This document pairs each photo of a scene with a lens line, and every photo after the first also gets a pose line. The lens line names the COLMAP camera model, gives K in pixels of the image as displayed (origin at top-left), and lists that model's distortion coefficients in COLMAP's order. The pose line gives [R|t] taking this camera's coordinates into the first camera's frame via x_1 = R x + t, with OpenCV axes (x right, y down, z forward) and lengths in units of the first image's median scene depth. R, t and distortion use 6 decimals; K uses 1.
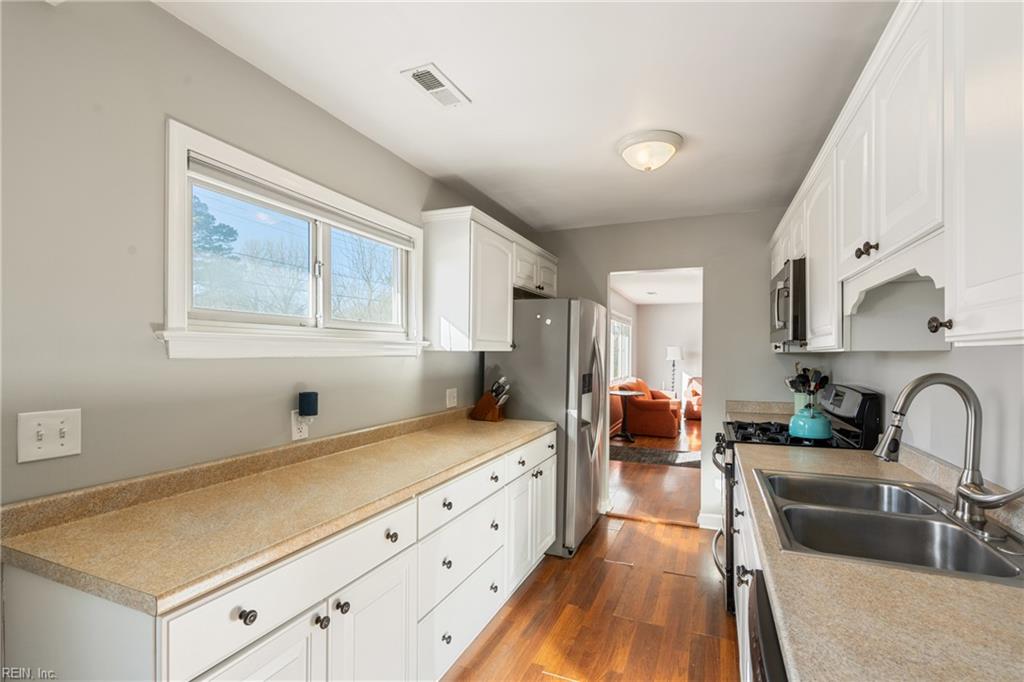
lens RADIAL K [[471.8, 0, 510.8], [0, 471.8, 356.7], [0, 0, 1]] dist [-0.002070, -0.000136]
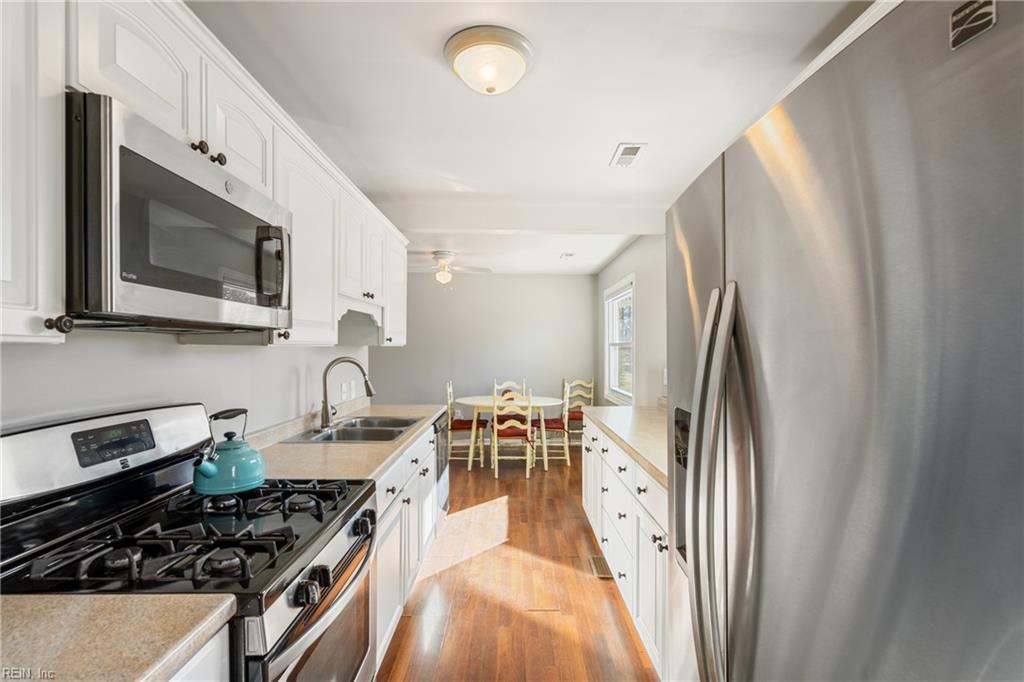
lens RADIAL K [[471.9, 0, 516.4], [0, 471.9, 349.0], [0, 0, 1]] dist [-0.003222, 0.007517]
pose [[-0.914358, -0.002716, -0.404898, 0.548608], [-0.002356, 0.999996, -0.001387, -0.005767], [0.404900, -0.000314, -0.914361, 1.703696]]
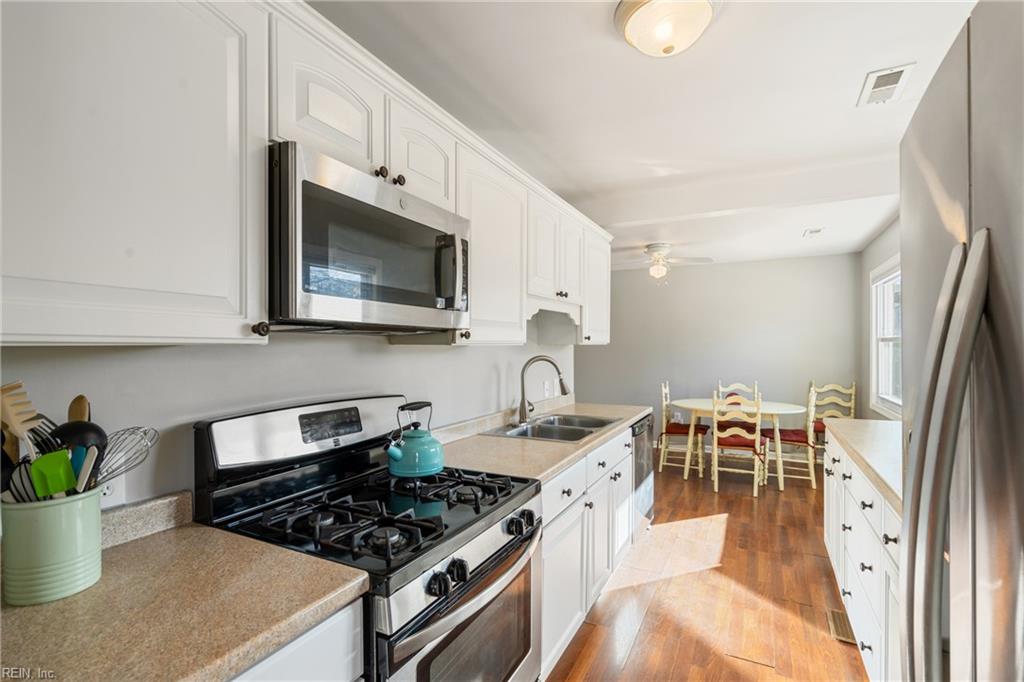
lens RADIAL K [[471.9, 0, 516.4], [0, 471.9, 349.0], [0, 0, 1]] dist [-0.003222, 0.007517]
pose [[-0.997639, 0.003489, 0.068592, 0.443361], [0.003579, 0.999993, 0.001191, -0.004773], [-0.068588, 0.001433, -0.997644, 1.669105]]
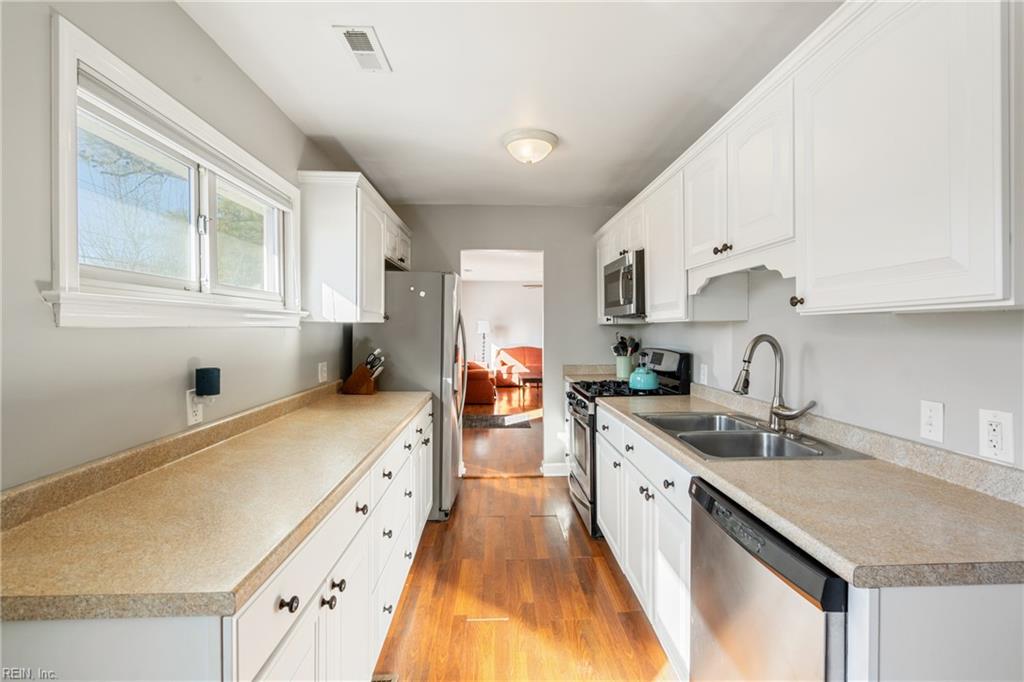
lens RADIAL K [[468.1, 0, 513.3], [0, 468.1, 331.7], [0, 0, 1]] dist [-0.000652, -0.000016]
pose [[0.903016, -0.006924, 0.429551, -0.238691], [0.006742, 0.999975, 0.001946, 0.009408], [-0.429554, 0.001139, 0.903040, -0.004551]]
